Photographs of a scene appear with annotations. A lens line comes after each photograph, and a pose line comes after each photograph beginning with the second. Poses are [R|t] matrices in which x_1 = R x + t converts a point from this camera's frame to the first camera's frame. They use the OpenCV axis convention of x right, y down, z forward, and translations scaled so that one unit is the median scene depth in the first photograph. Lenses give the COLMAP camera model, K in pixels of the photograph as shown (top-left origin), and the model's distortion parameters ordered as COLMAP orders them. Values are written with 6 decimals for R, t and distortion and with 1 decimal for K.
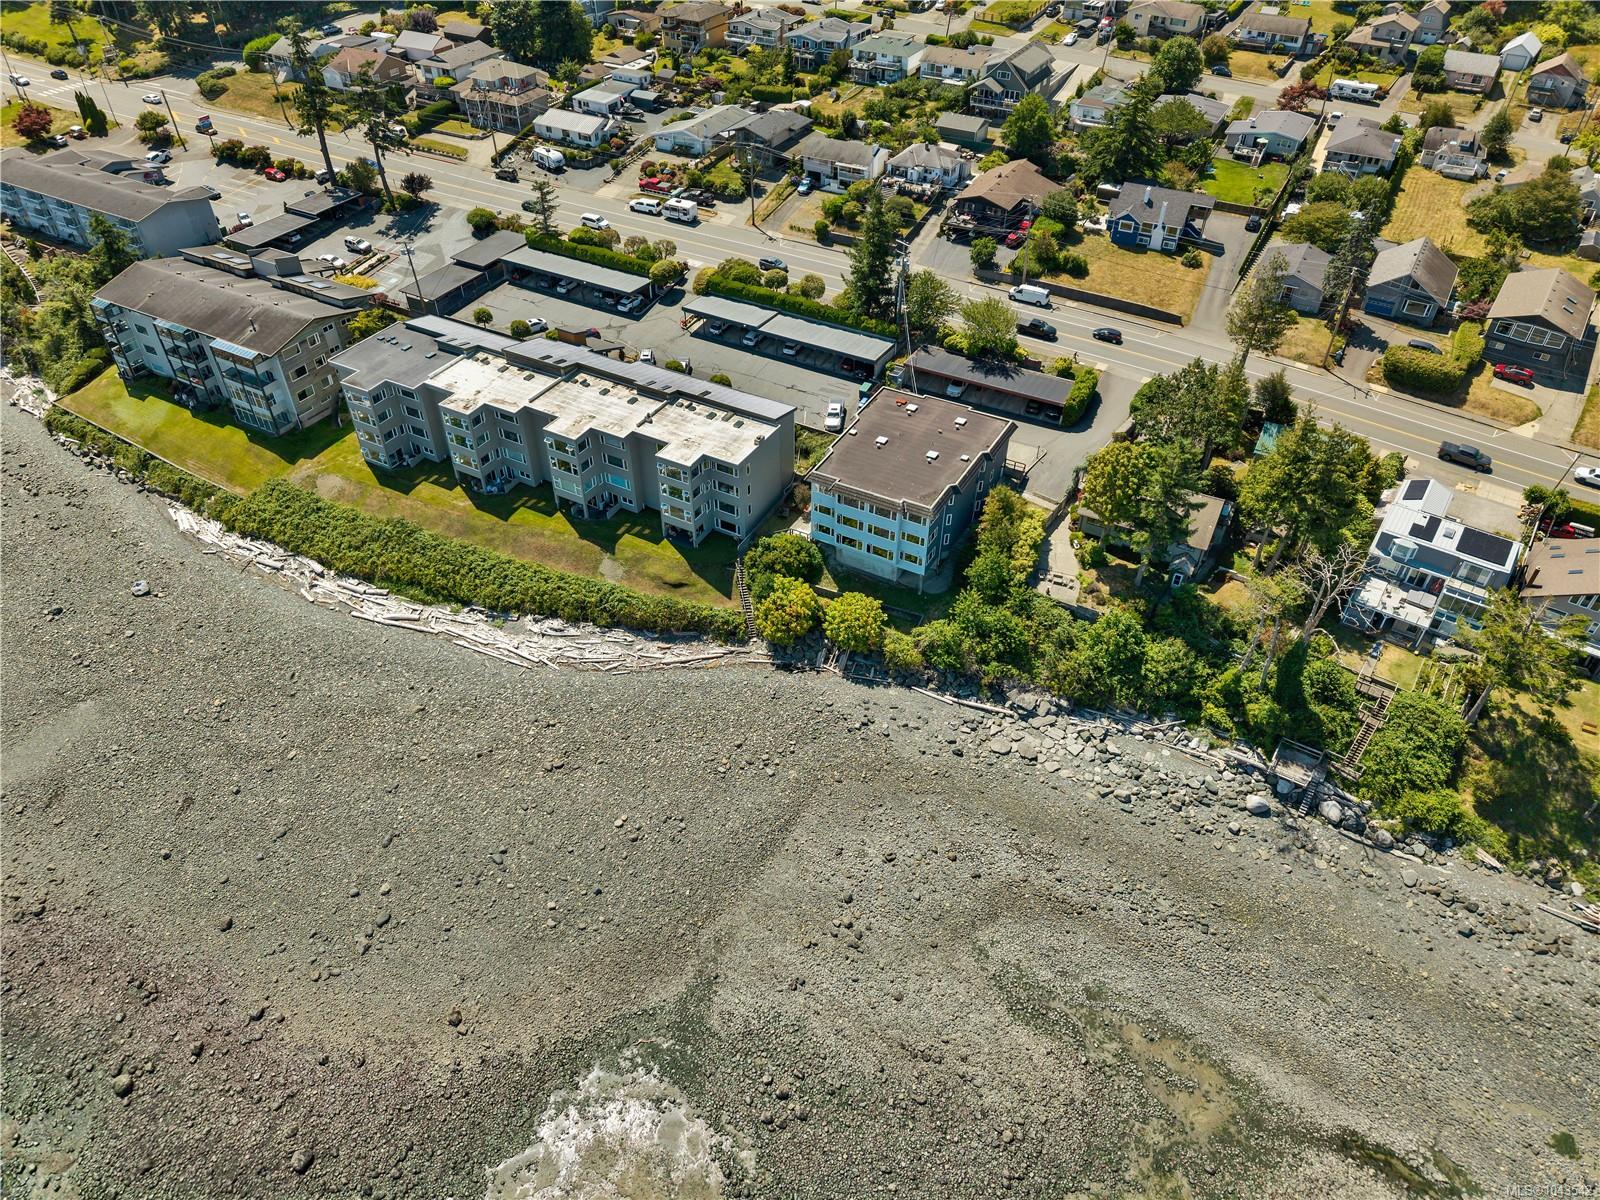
lens RADIAL K [[1071.2, 0, 799.9], [0, 1071.2, 605.7], [0, 0, 1]] dist [0.024013, -0.021832]
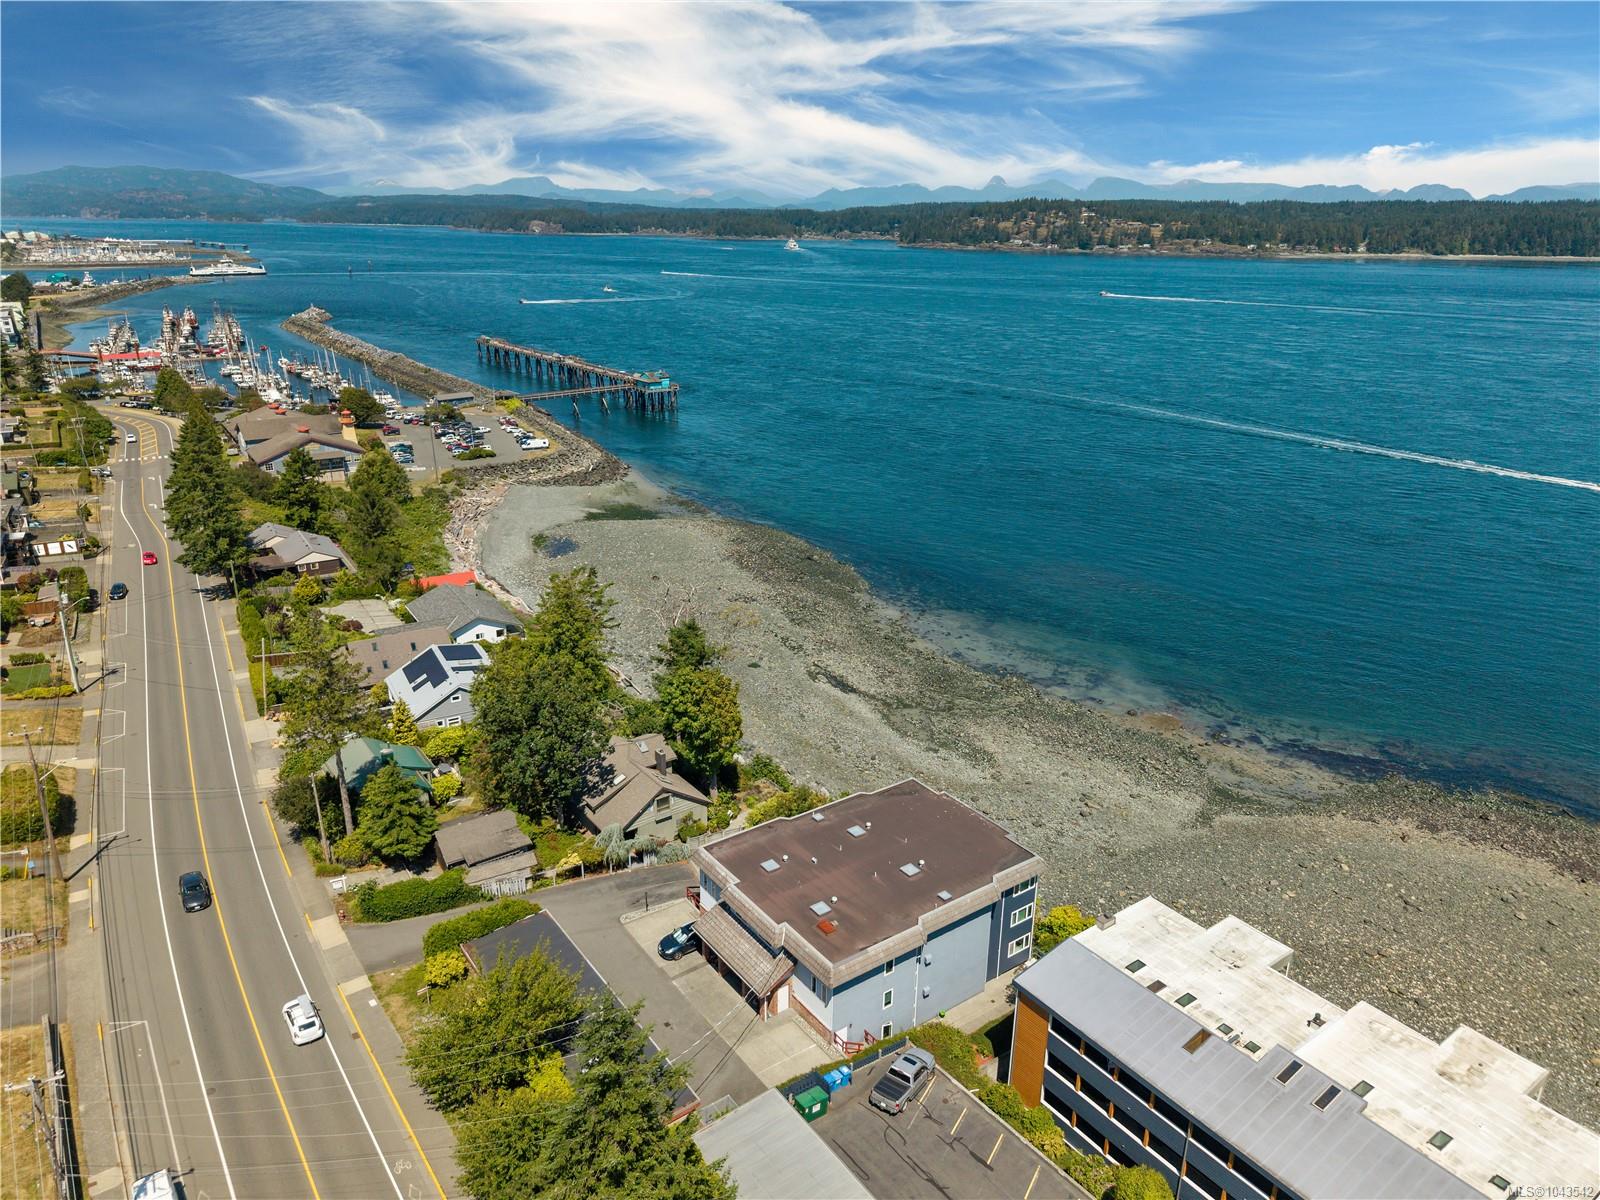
lens RADIAL K [[1071.2, 0, 799.2], [0, 1071.2, 598.2], [0, 0, 1]] dist [0.024013, -0.021832]
pose [[-0.903982, -0.152068, 0.399614, -0.101040], [0.270917, 0.519347, 0.810483, -0.823967], [-0.330787, 0.840925, -0.428282, 1.226149]]
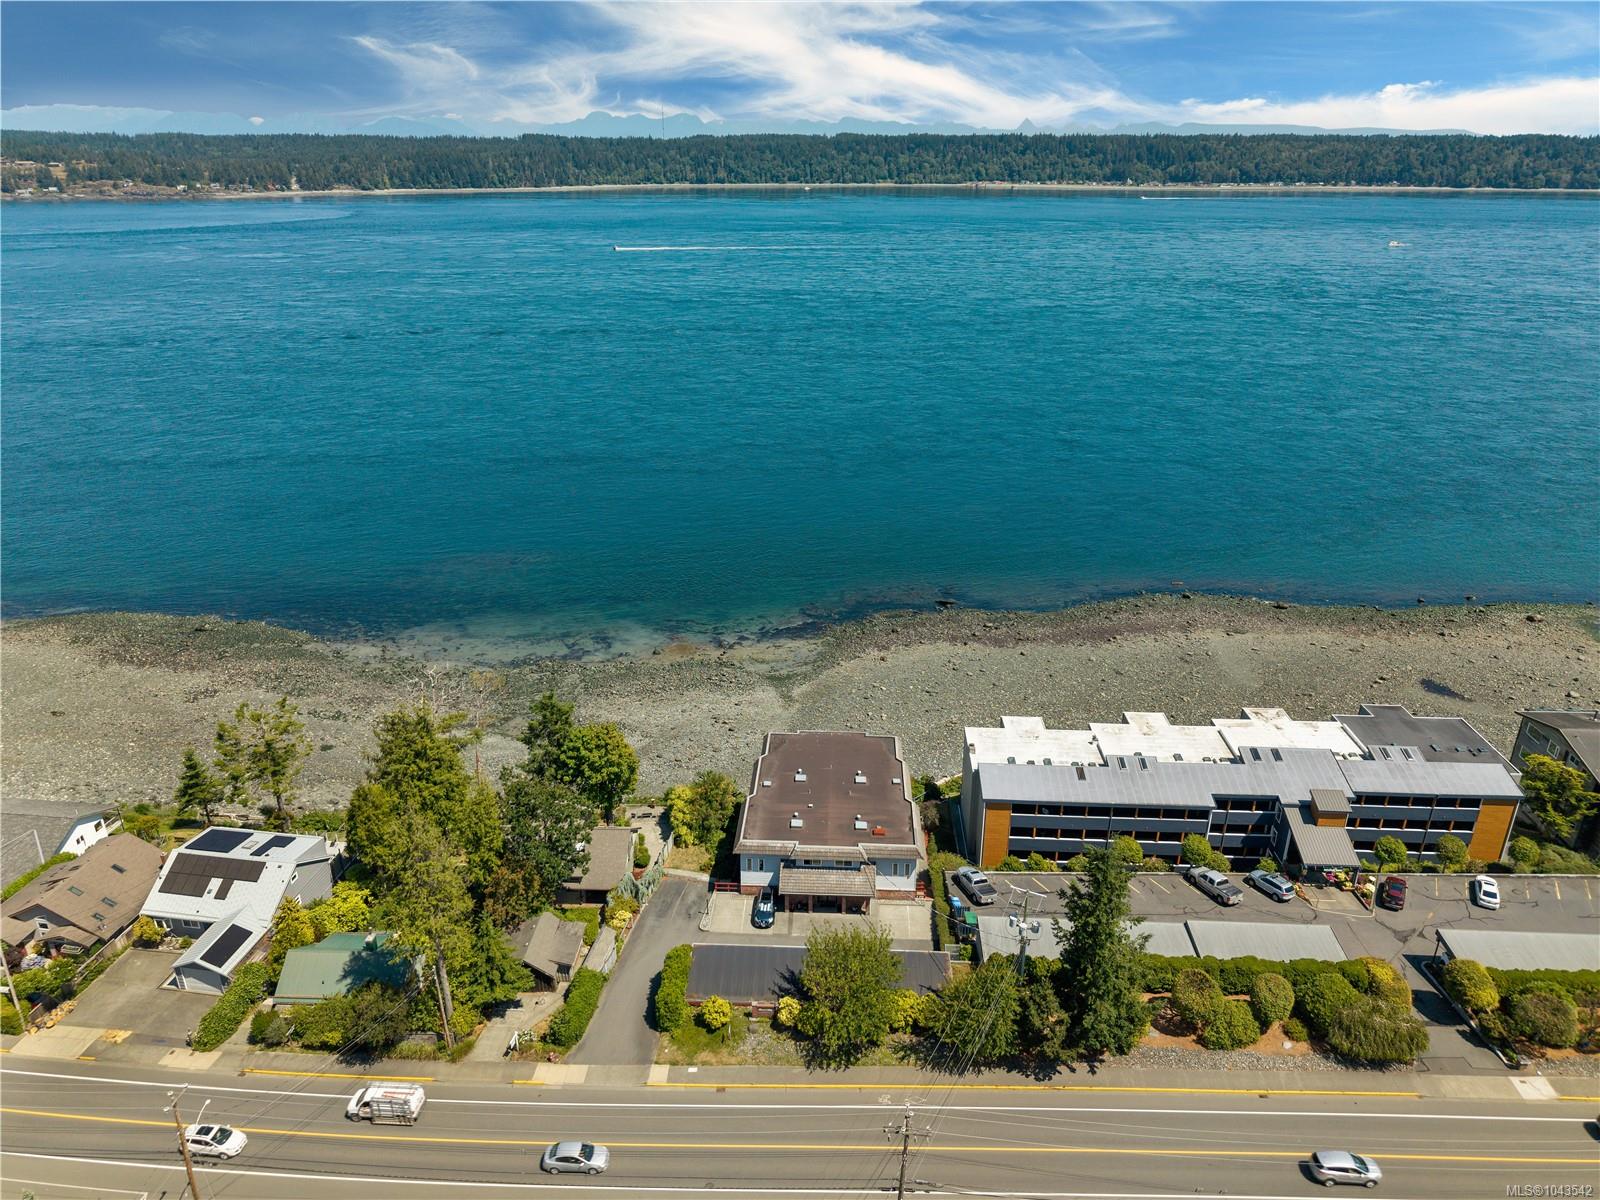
lens RADIAL K [[1071.2, 0, 802.3], [0, 1071.2, 597.2], [0, 0, 1]] dist [0.024013, -0.021832]
pose [[-0.895417, 0.167145, -0.412663, 0.497791], [-0.292909, 0.476883, 0.828726, -1.023774], [0.335309, 0.862928, -0.378051, 1.260611]]
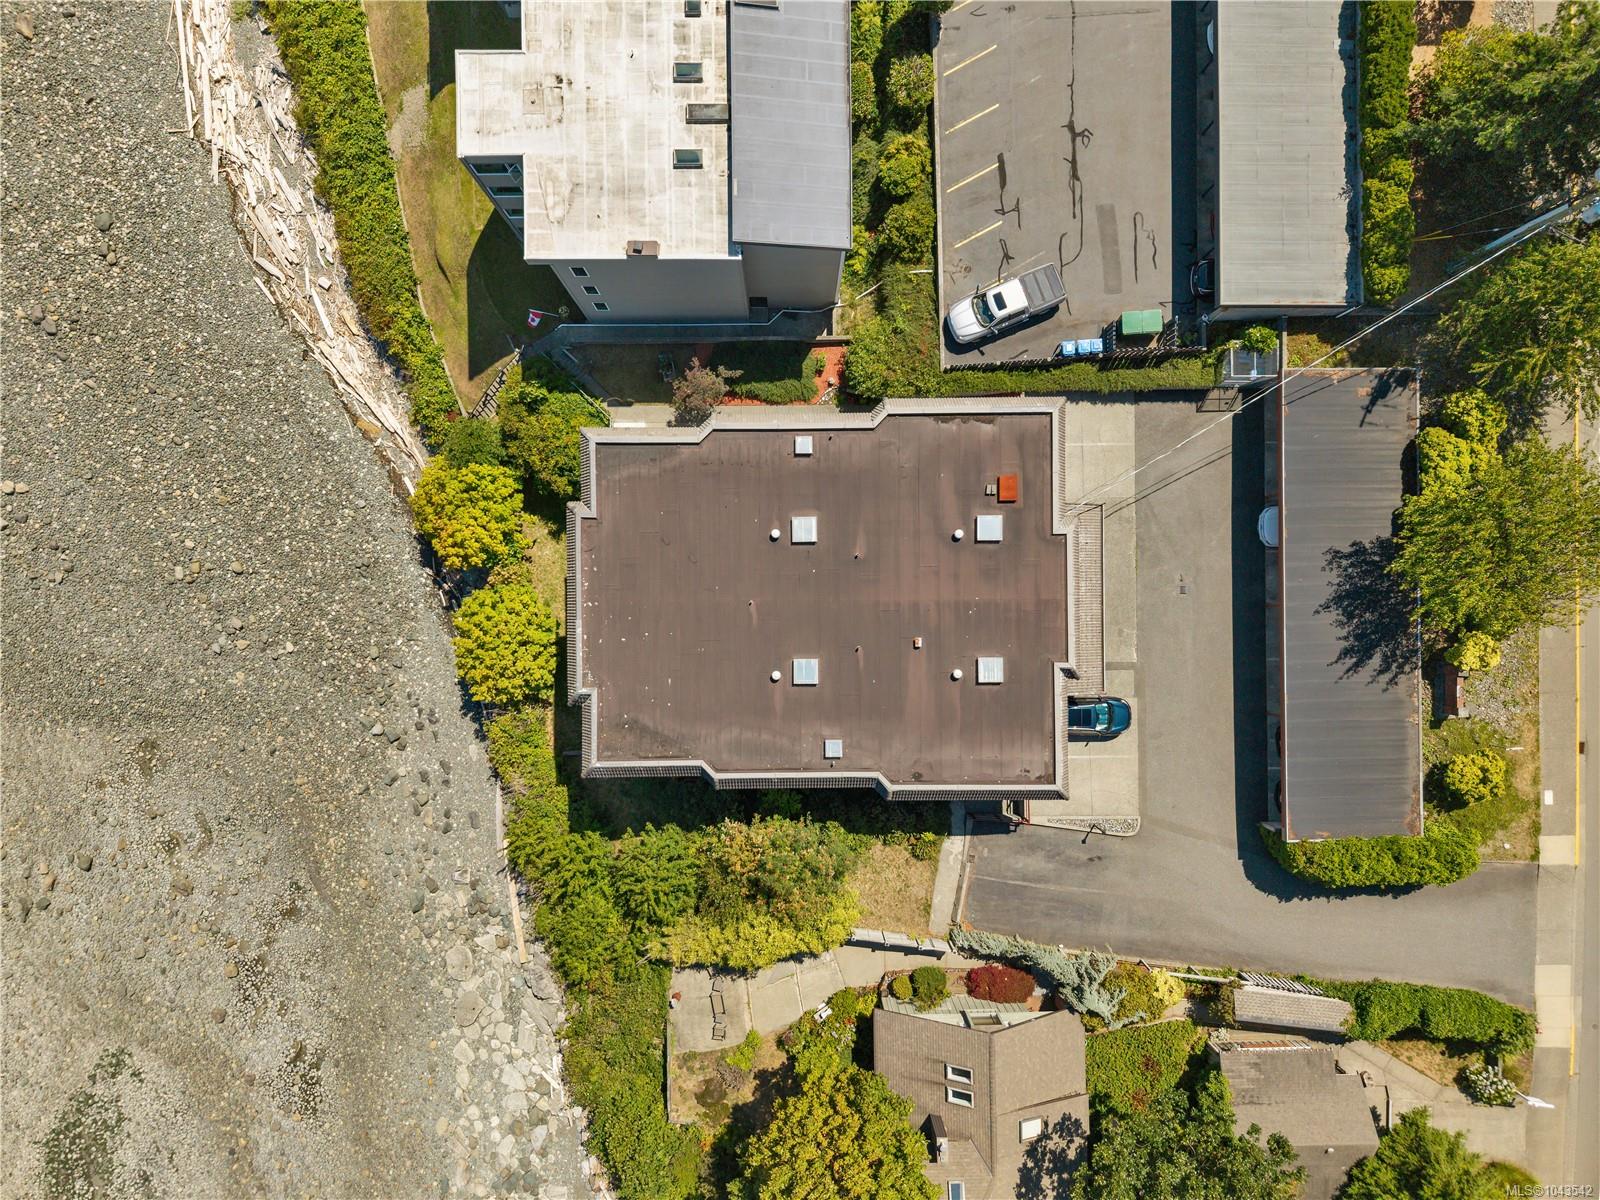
lens RADIAL K [[1071.2, 0, 800.1], [0, 1071.2, 604.7], [0, 0, 1]] dist [0.024013, -0.021832]
pose [[0.493381, 0.869812, 0.001353, 0.104759], [-0.574318, 0.324600, 0.751528, -0.458684], [0.653249, -0.371566, 0.659700, 0.776864]]
